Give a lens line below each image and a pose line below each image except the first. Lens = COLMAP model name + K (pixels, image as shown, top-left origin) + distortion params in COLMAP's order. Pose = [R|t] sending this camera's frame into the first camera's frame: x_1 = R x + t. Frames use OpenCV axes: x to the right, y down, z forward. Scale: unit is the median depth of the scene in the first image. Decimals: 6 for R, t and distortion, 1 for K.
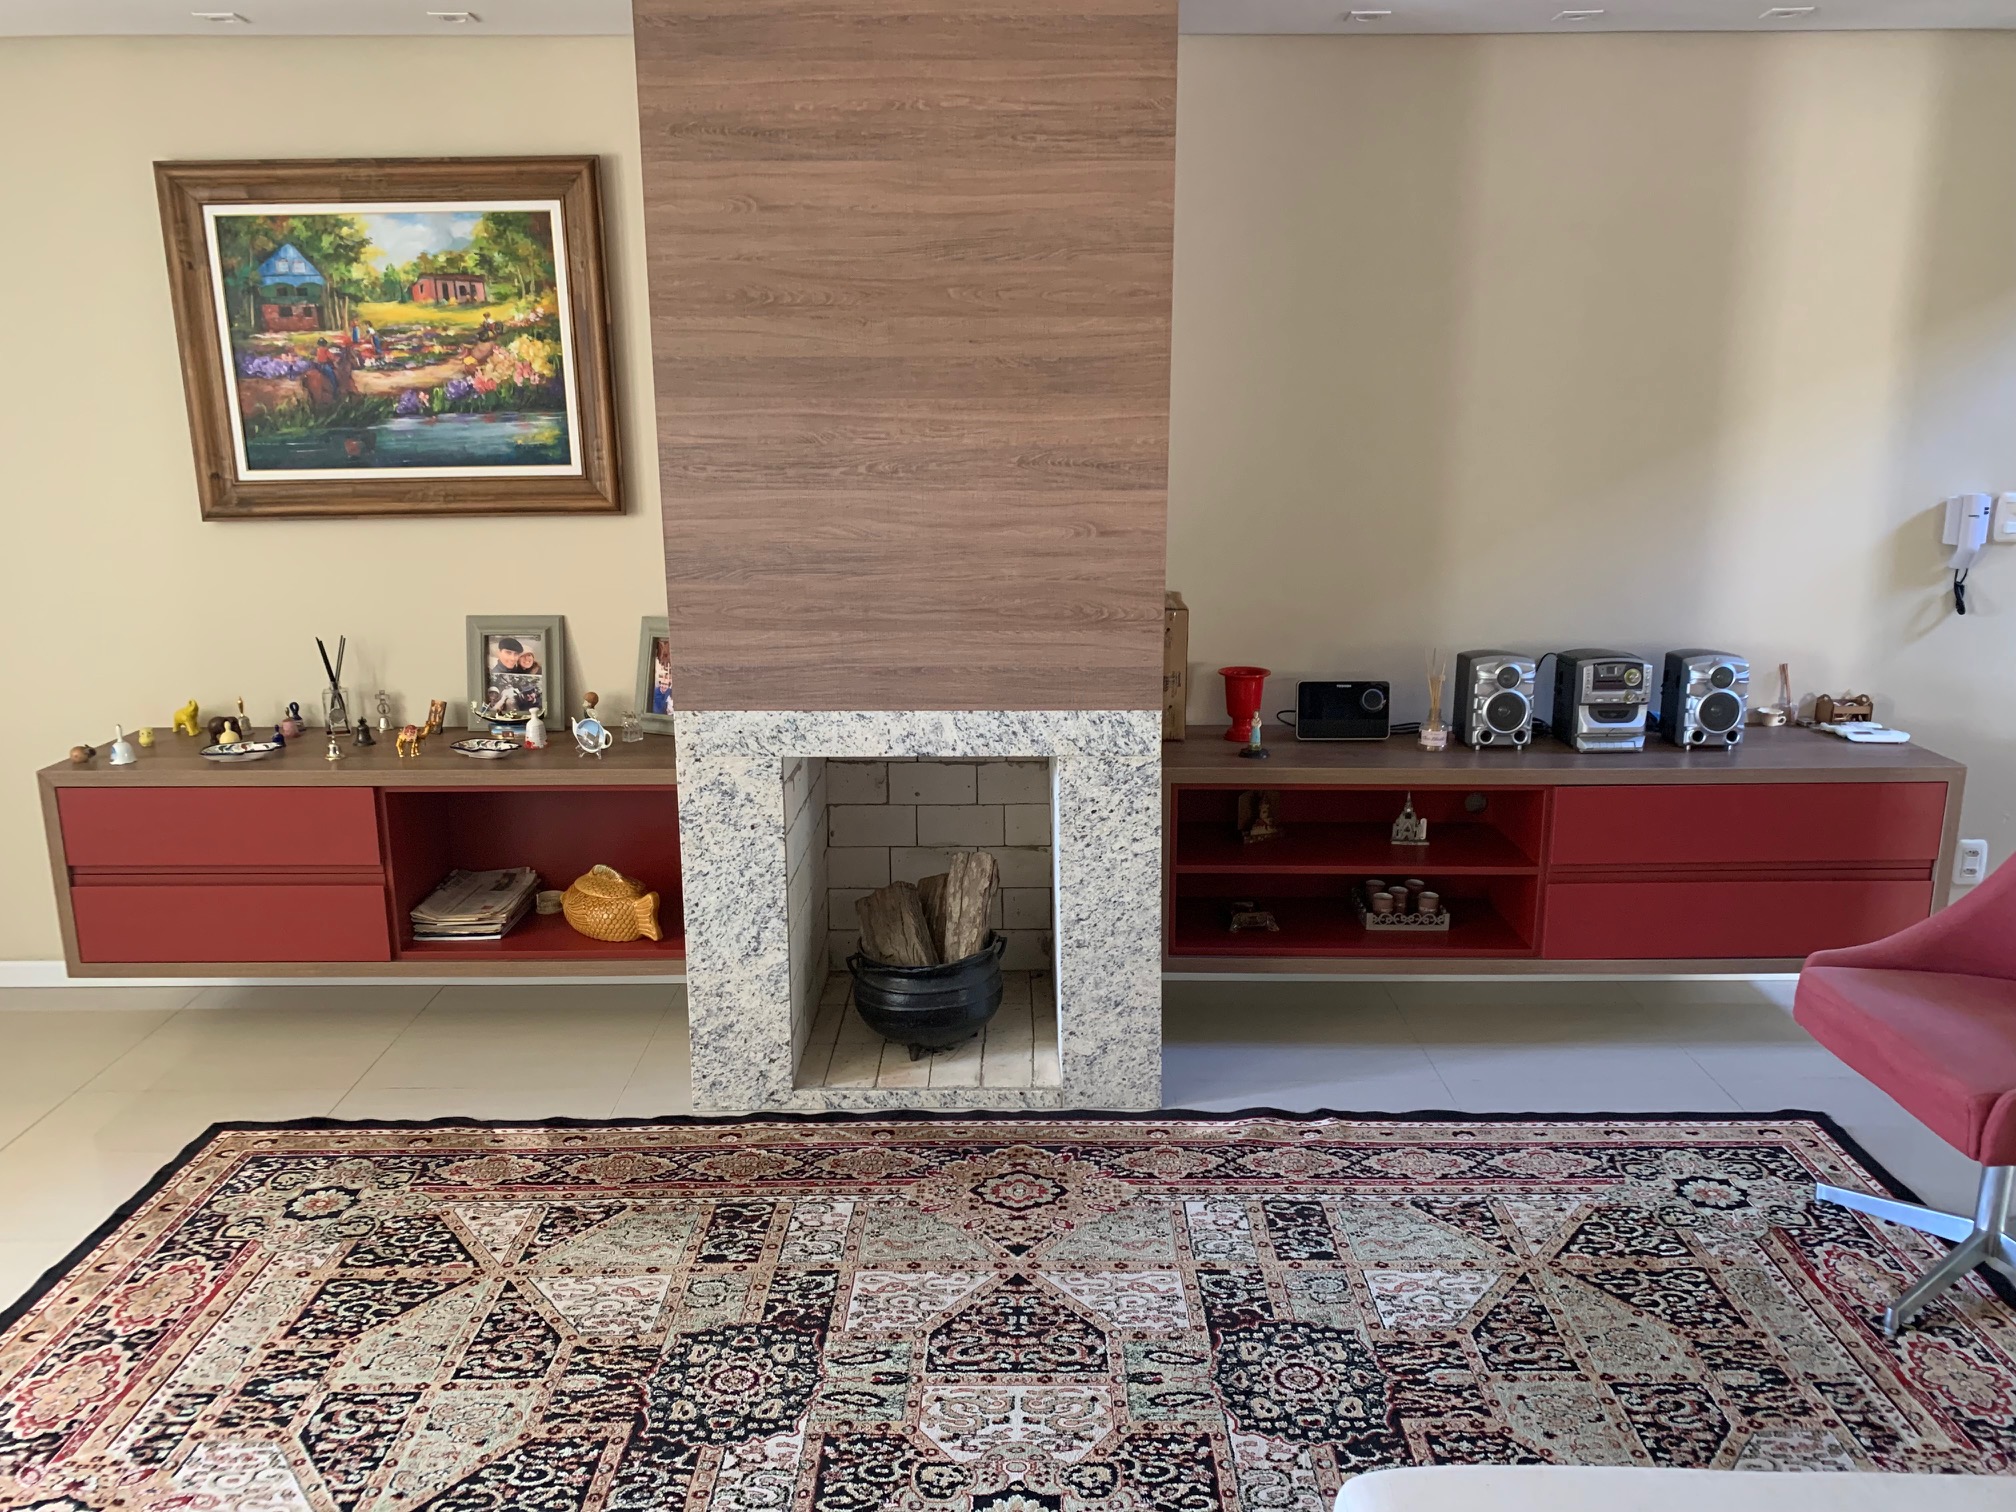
lens RADIAL K [[1543.3, 0, 1023.0], [0, 1543.3, 739.0], [0, 0, 1]] dist [0.052509, -0.071627]
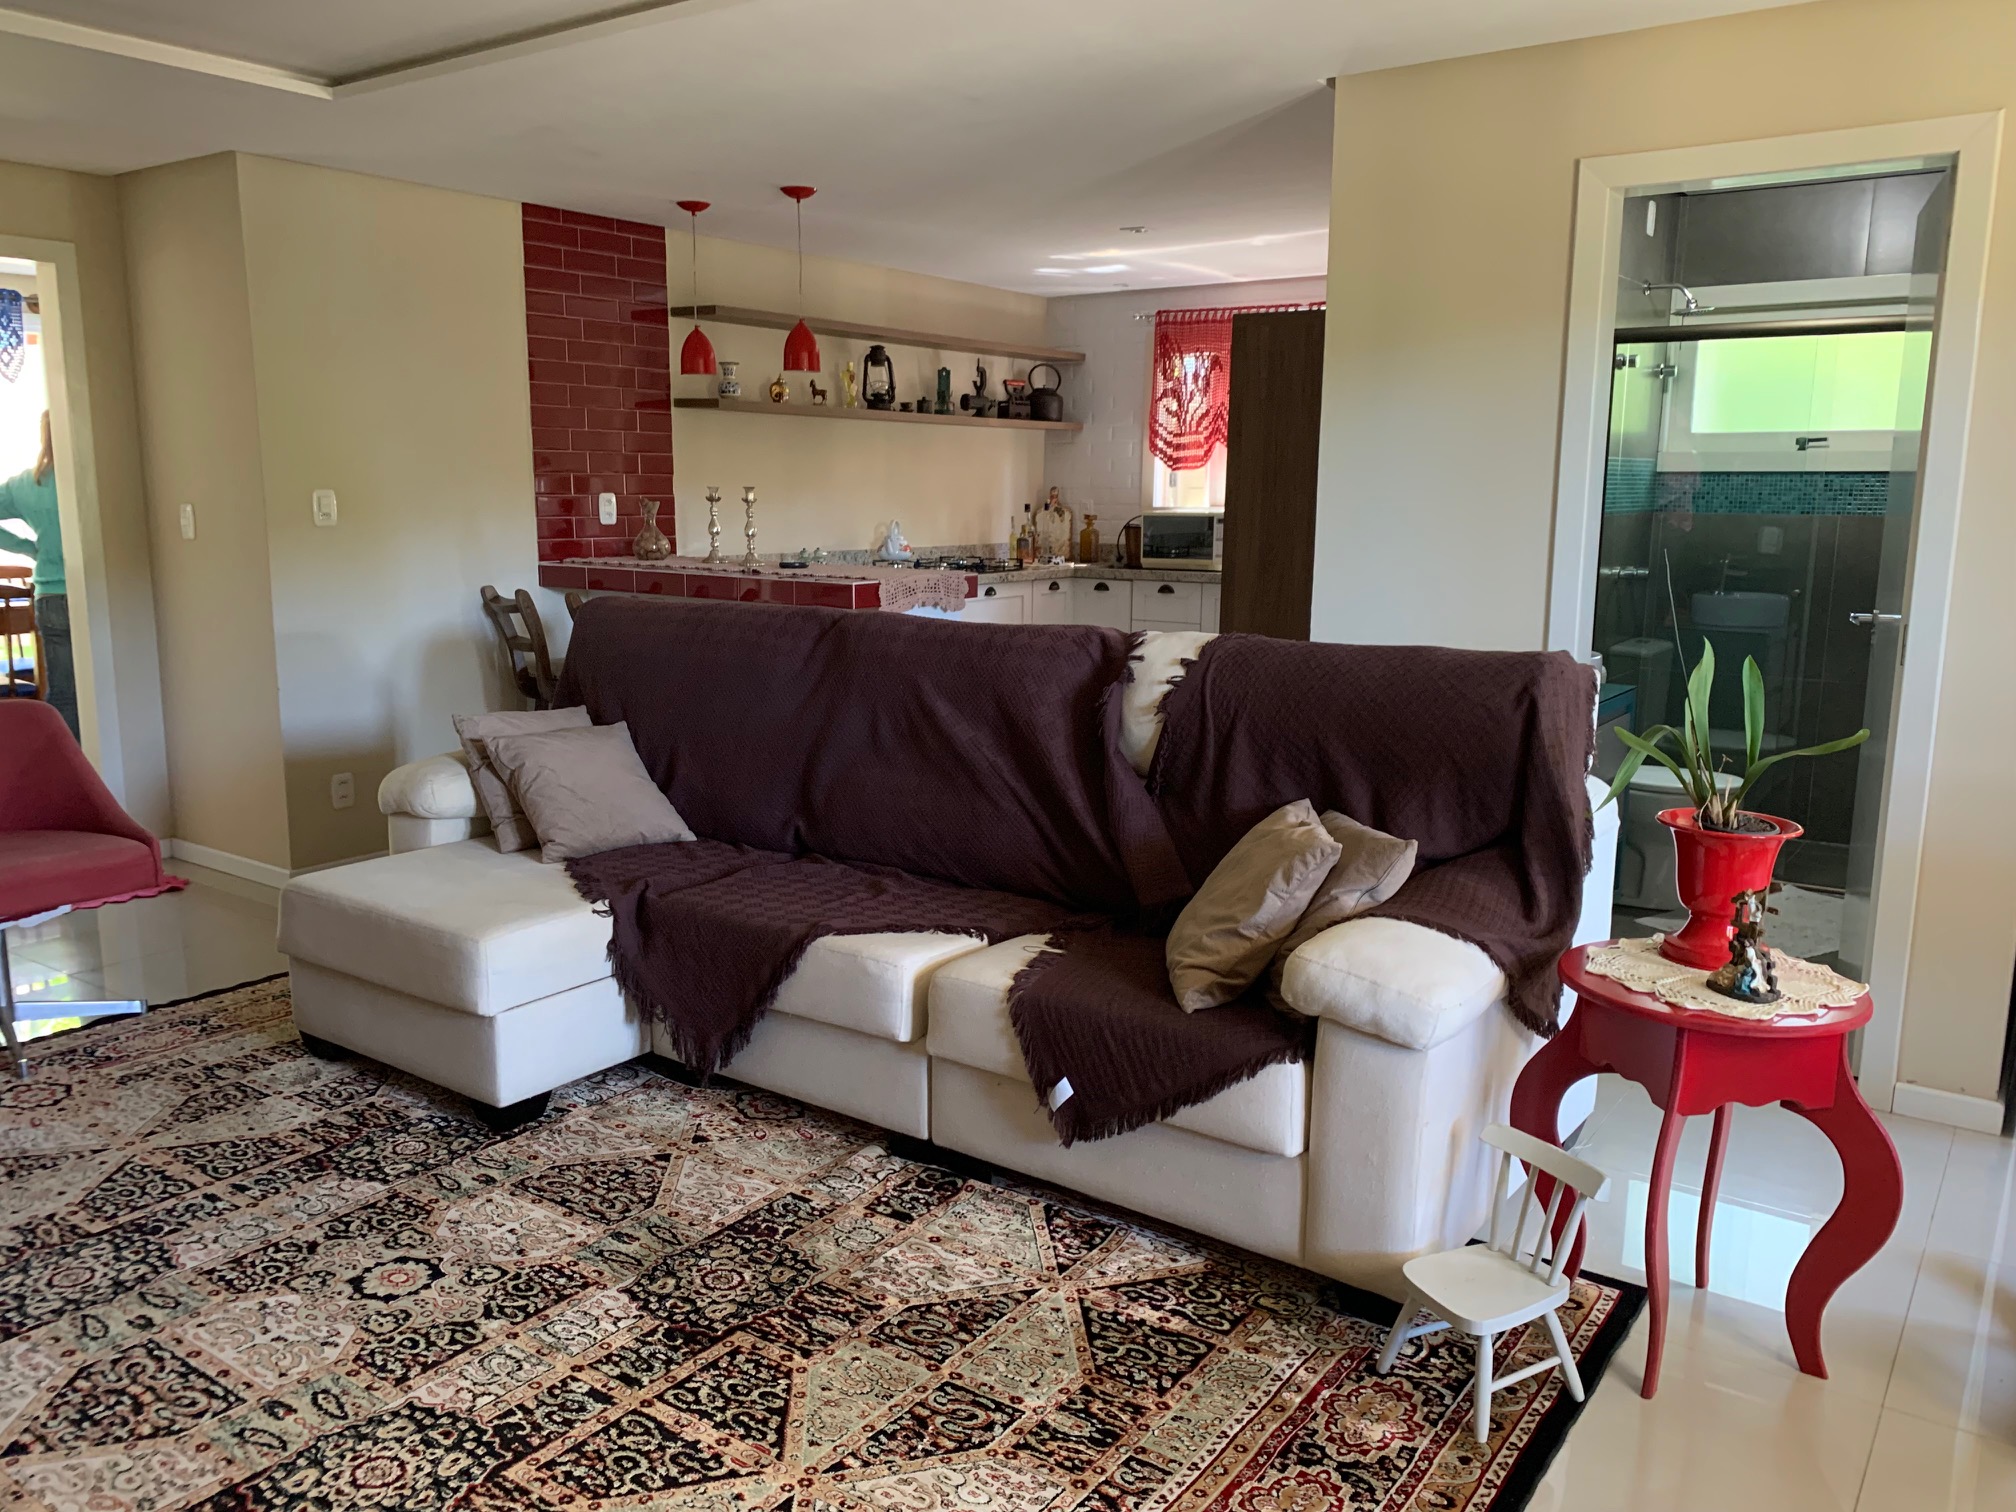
lens RADIAL K [[1543.3, 0, 972.6], [0, 1543.3, 793.3], [0, 0, 1]] dist [0.052509, -0.071627]
pose [[-0.800130, -0.115542, 0.588593, -0.701727], [0.135609, 0.921021, 0.365144, -0.155680], [-0.584296, 0.371981, -0.721268, 0.993688]]
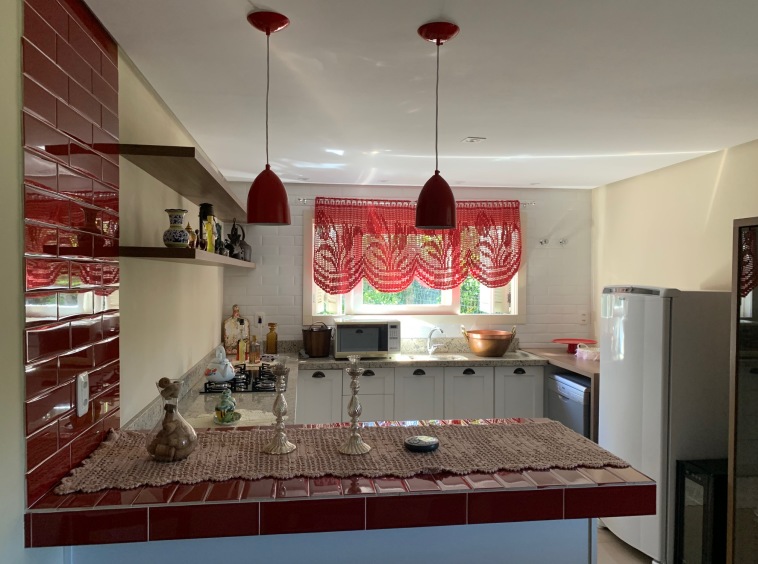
lens RADIAL K [[580.3, 0, 379.0], [0, 580.3, 288.5], [0, 0, 1]] dist [0.052509, -0.071627]
pose [[-0.991803, 0.006428, -0.127611, 0.594604], [-0.025839, 0.968010, 0.249578, -0.072398], [0.125133, 0.250830, -0.959909, 0.279624]]
